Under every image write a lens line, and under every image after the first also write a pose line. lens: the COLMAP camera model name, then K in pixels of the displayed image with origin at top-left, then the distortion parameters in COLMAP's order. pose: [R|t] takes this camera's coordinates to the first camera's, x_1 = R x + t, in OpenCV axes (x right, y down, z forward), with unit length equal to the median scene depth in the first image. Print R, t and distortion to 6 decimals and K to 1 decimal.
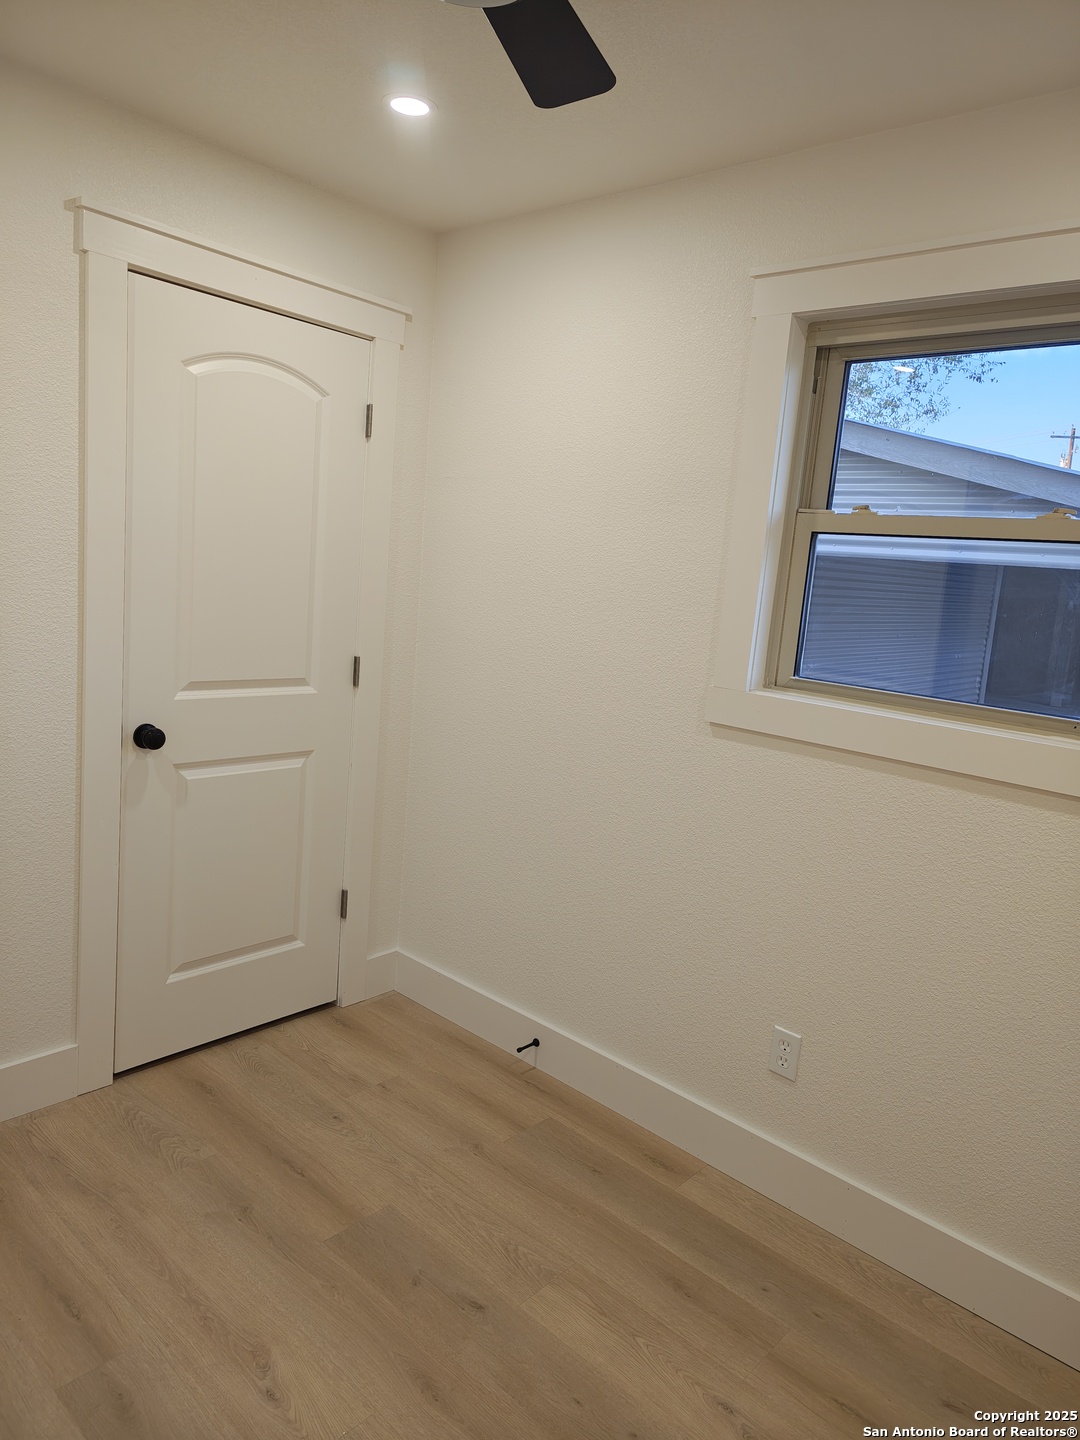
lens RADIAL K [[953.9, 0, 540.0], [0, 953.9, 720.0], [0, 0, 1]] dist [0.031314, -0.003380]
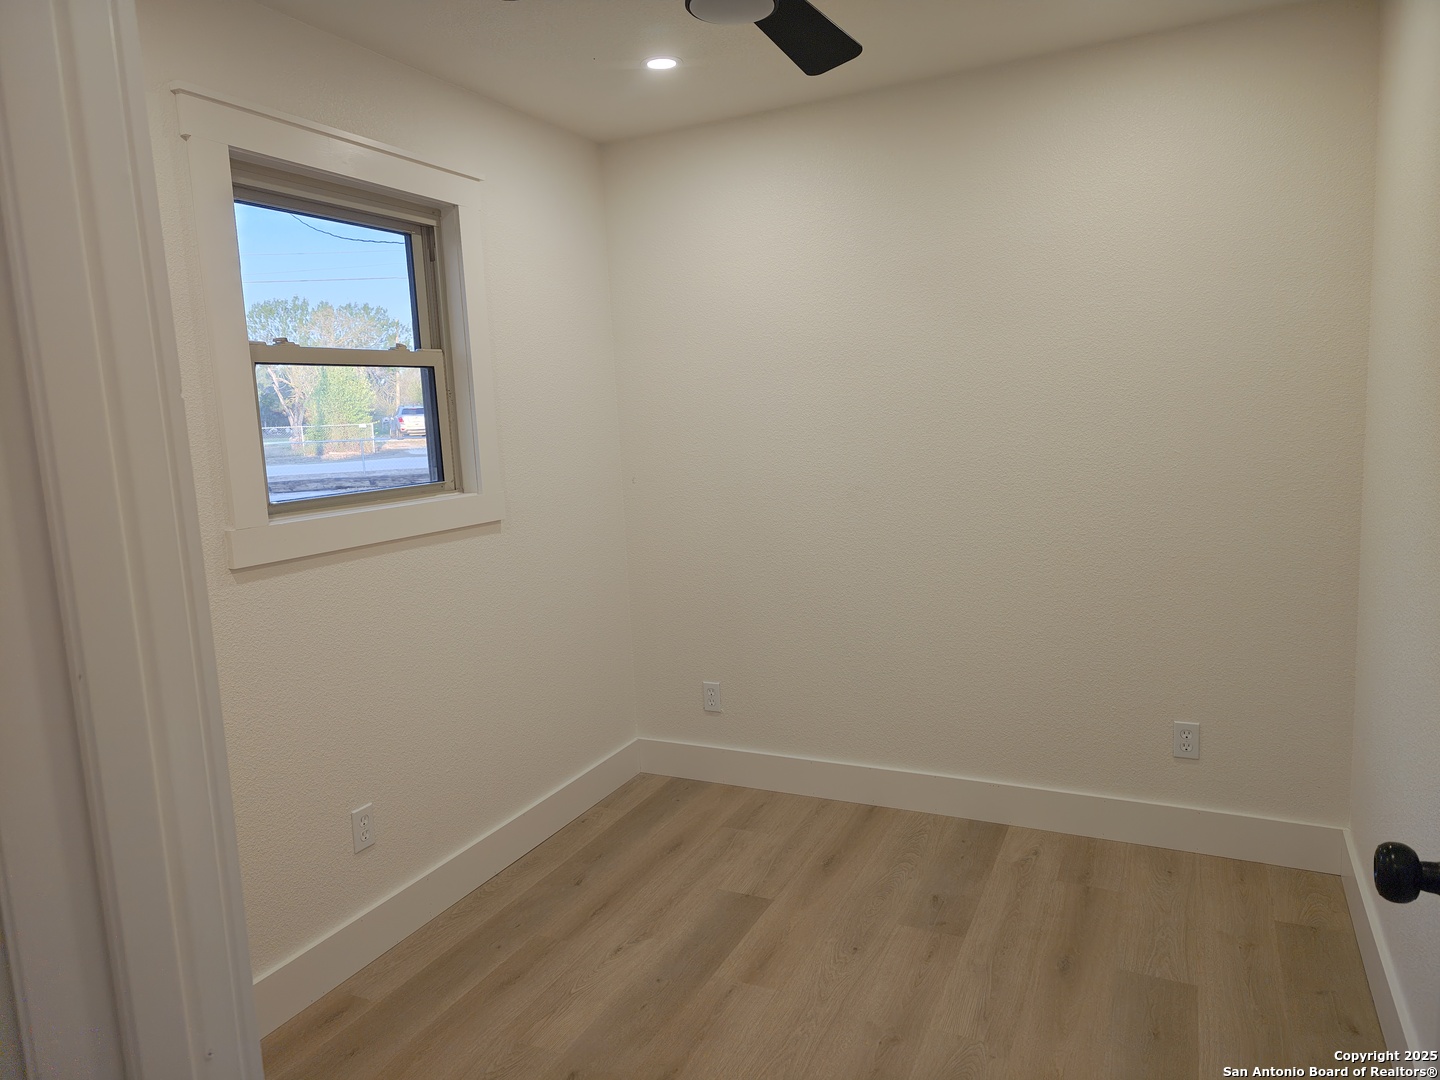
lens RADIAL K [[953.9, 0, 724.7], [0, 953.9, 539.4], [0, 0, 1]] dist [0.031314, -0.003380]
pose [[-0.278321, -0.205045, 0.938346, -0.901330], [0.172312, 0.950438, 0.258796, -0.202802], [-0.944905, 0.233716, -0.229196, 0.831914]]
